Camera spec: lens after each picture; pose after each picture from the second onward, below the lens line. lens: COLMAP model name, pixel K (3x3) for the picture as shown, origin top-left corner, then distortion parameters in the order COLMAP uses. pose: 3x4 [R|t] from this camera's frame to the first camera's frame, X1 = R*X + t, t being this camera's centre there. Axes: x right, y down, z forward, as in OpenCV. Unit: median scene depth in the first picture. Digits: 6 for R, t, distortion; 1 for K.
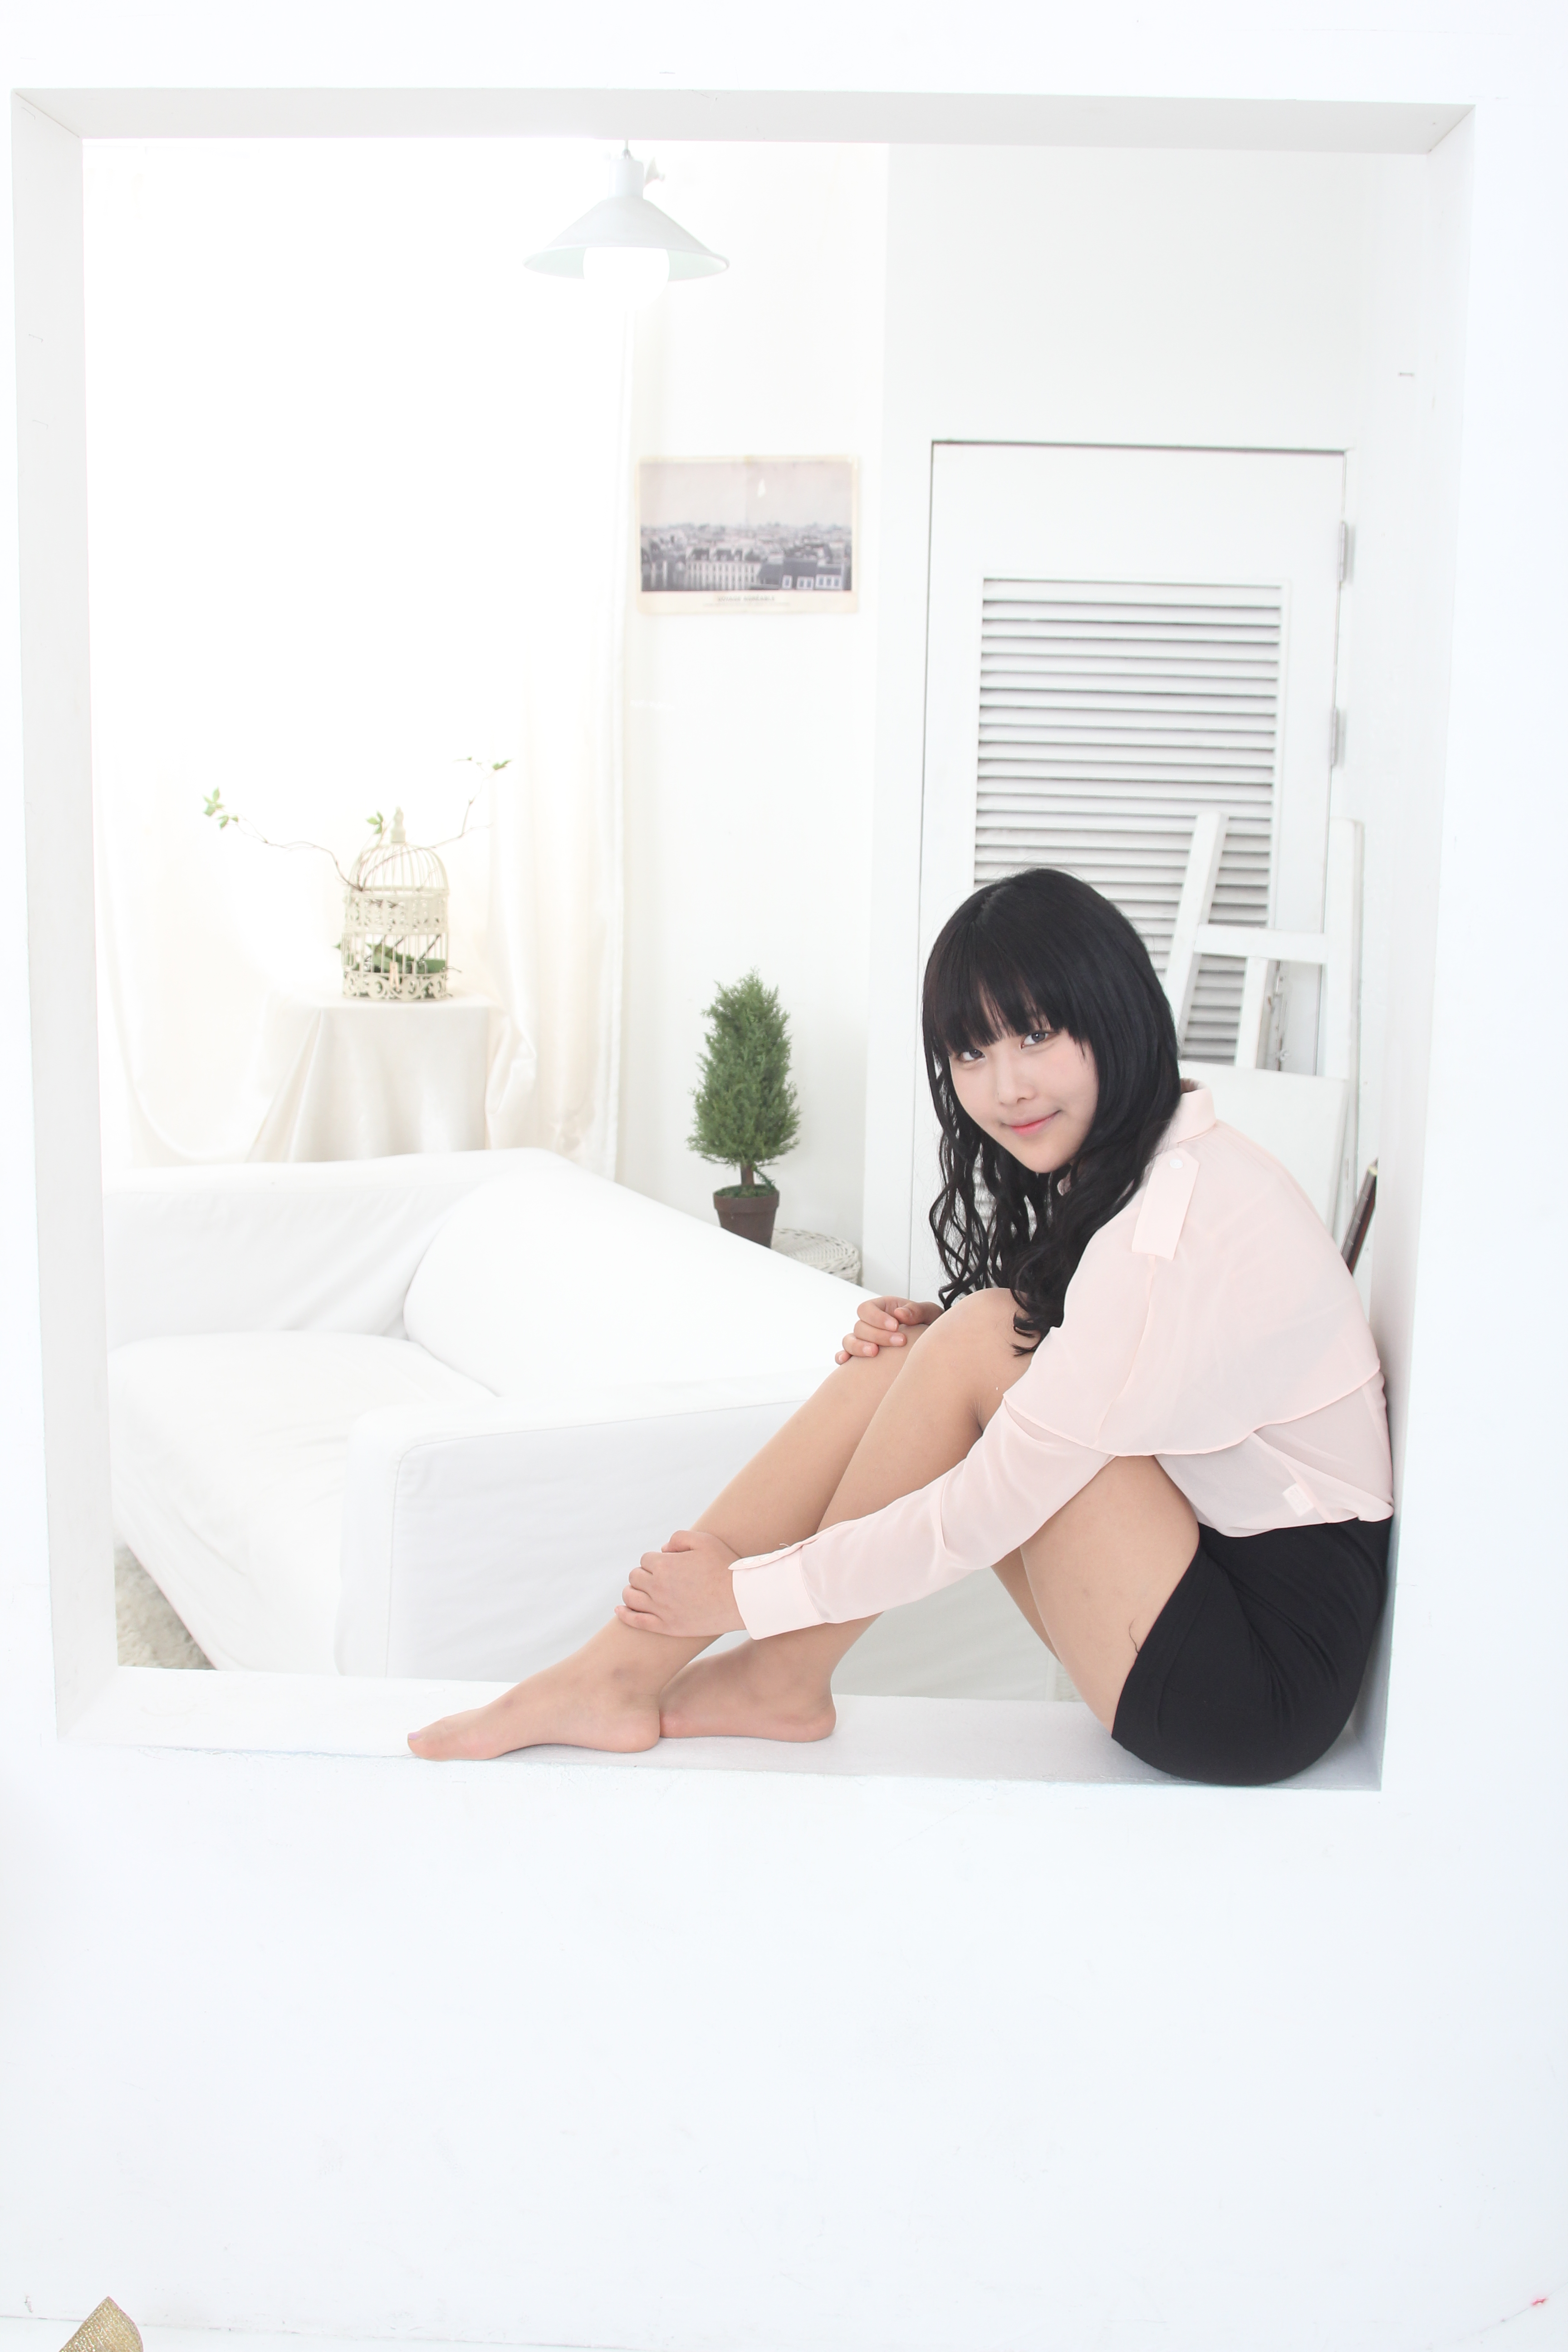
lens RADIAL K [[2614.7, 0, 784.0], [0, 2614.7, 1176.0], [0, 0, 1]] dist [-0.115546, 0.074854]
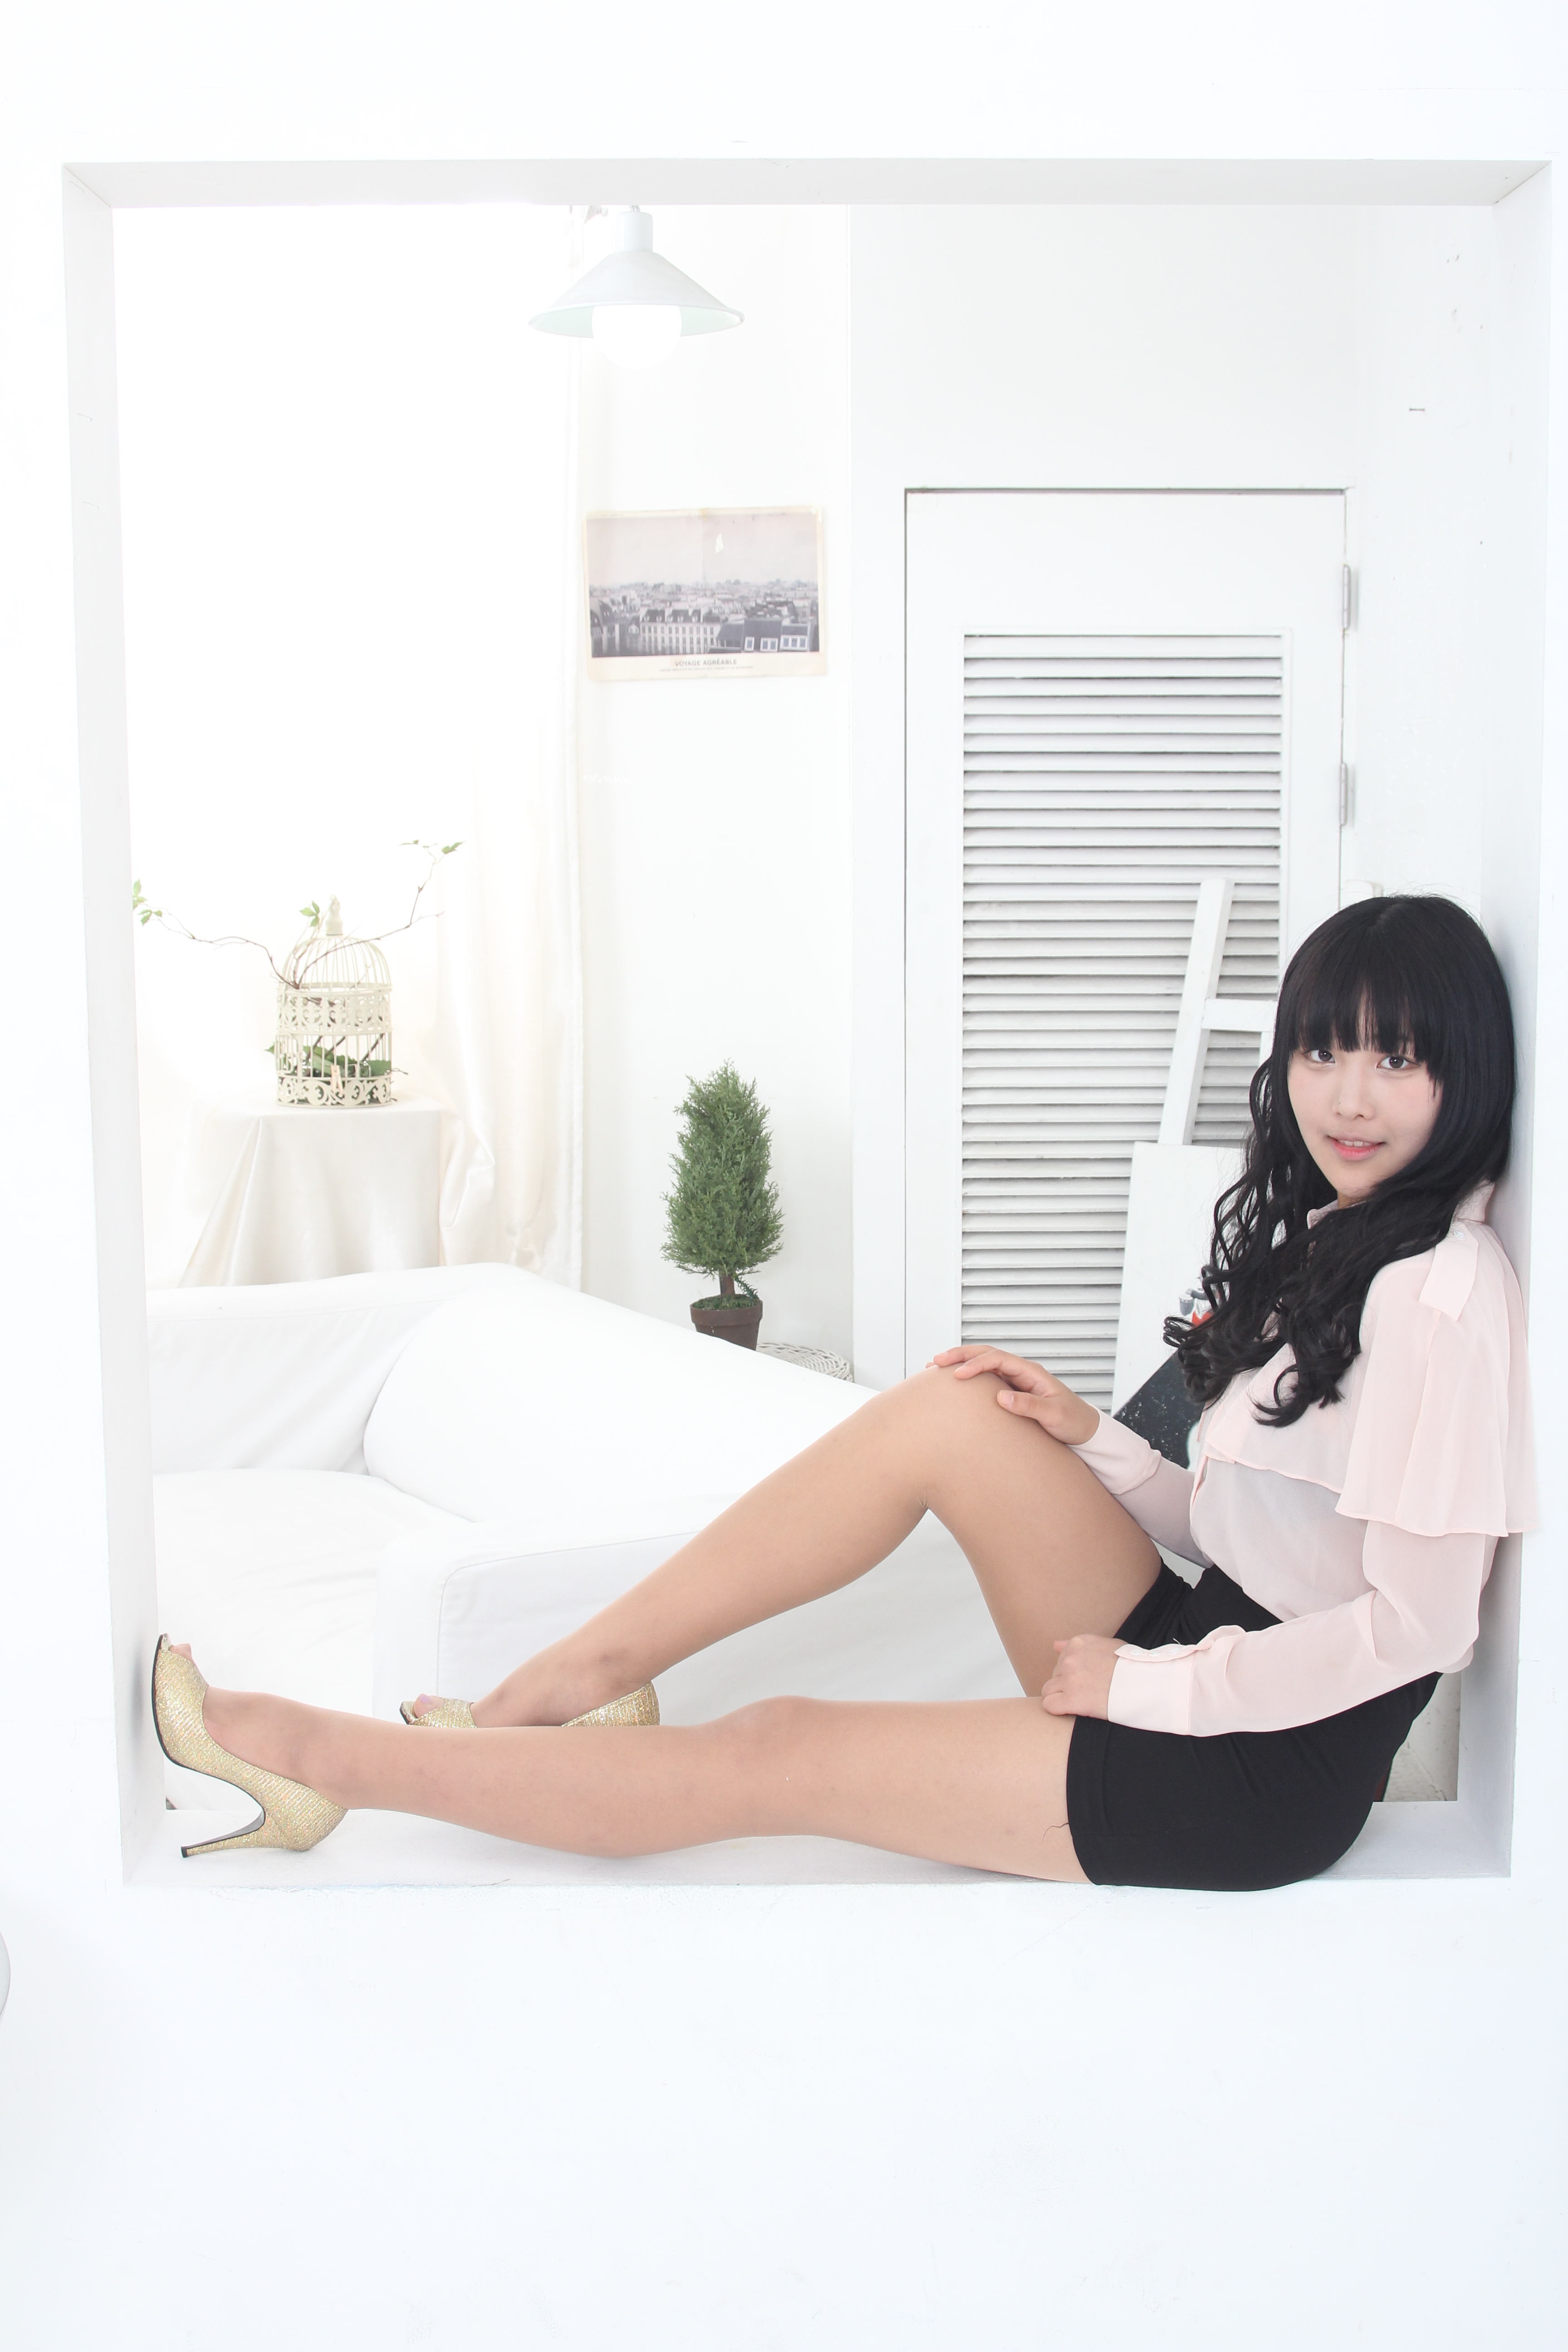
lens RADIAL K [[2982.6, 0, 784.0], [0, 2982.6, 1176.0], [0, 0, 1]] dist [-0.087688, 0.069814]
pose [[0.998476, -0.030814, 0.045784, -0.041725], [0.032772, 0.998553, -0.042635, 0.007034], [-0.044404, 0.044070, 0.998041, -0.052125]]
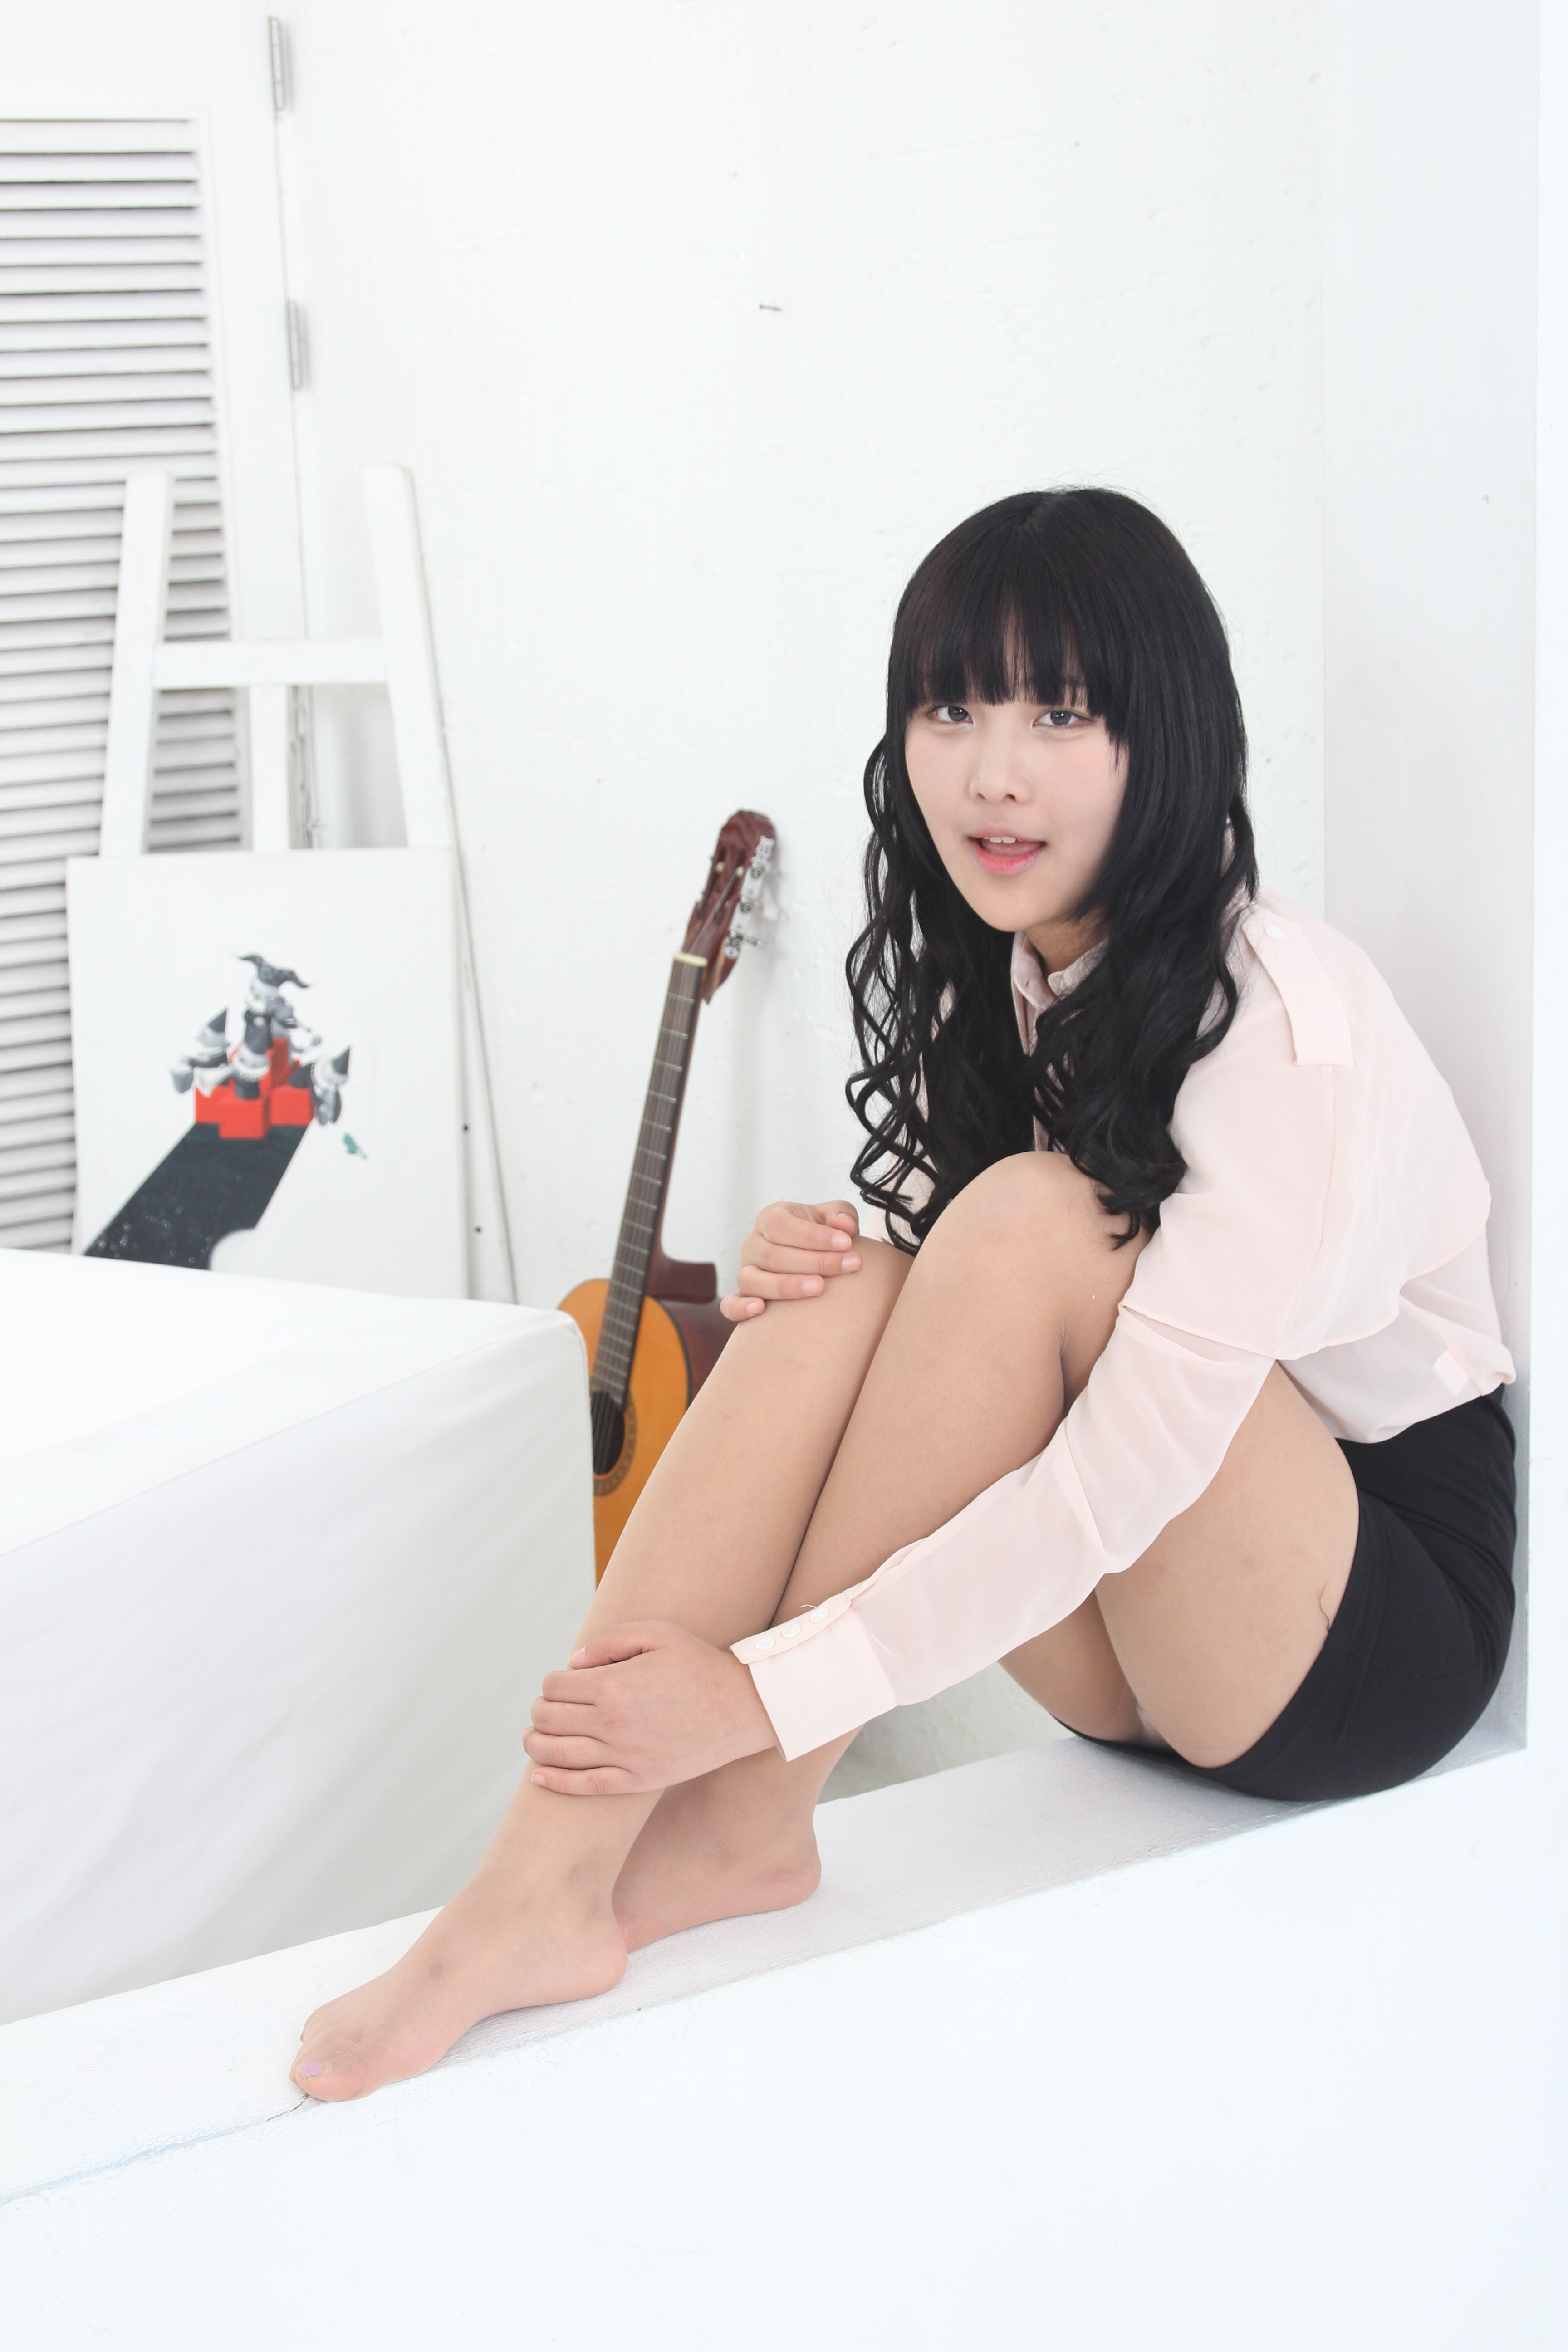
lens RADIAL K [[3814.8, 0, 784.0], [0, 3814.8, 1176.0], [0, 0, 1]] dist [-0.027532, 0.142874]
pose [[0.824532, -0.170866, 0.539400, -0.247452], [0.149216, 0.985230, 0.083998, -0.021285], [-0.545785, 0.011228, 0.837850, 0.106823]]
